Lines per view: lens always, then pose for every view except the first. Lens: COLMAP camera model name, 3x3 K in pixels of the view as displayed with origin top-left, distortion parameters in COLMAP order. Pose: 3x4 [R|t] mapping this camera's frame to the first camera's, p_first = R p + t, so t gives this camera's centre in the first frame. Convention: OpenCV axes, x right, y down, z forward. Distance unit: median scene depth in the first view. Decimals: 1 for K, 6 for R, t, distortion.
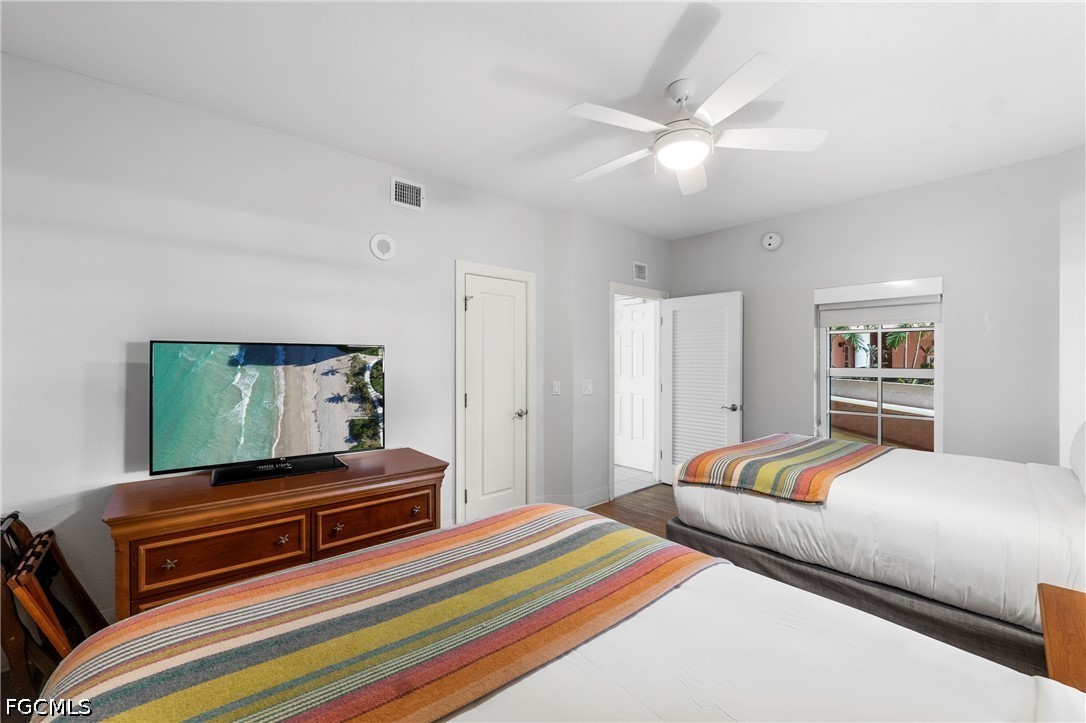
lens RADIAL K [[438.8, 0, 540.4], [0, 438.8, 361.1], [0, 0, 1]] dist [-0.017516, 0.001248]
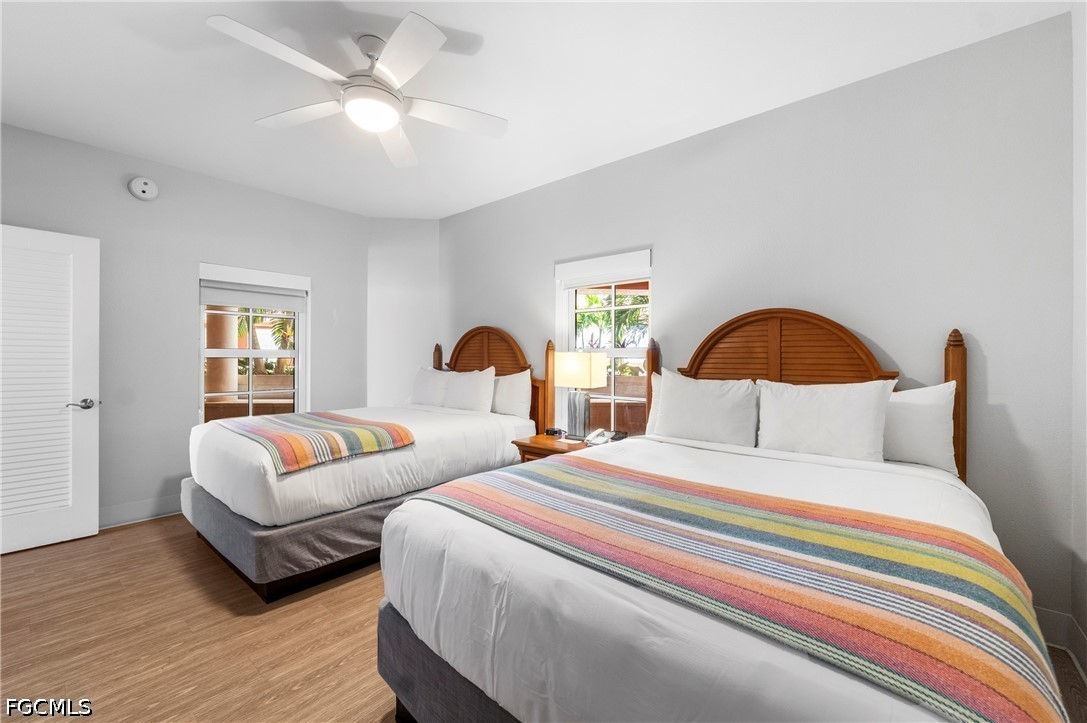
lens RADIAL K [[435.4, 0, 537.7], [0, 435.4, 356.5], [0, 0, 1]] dist [0.000148, 0.000879]
pose [[-0.132600, 0.002356, 0.991167, -0.639997], [-0.002823, 0.999992, -0.002755, 0.058112], [-0.991166, -0.003163, -0.132592, 0.714499]]
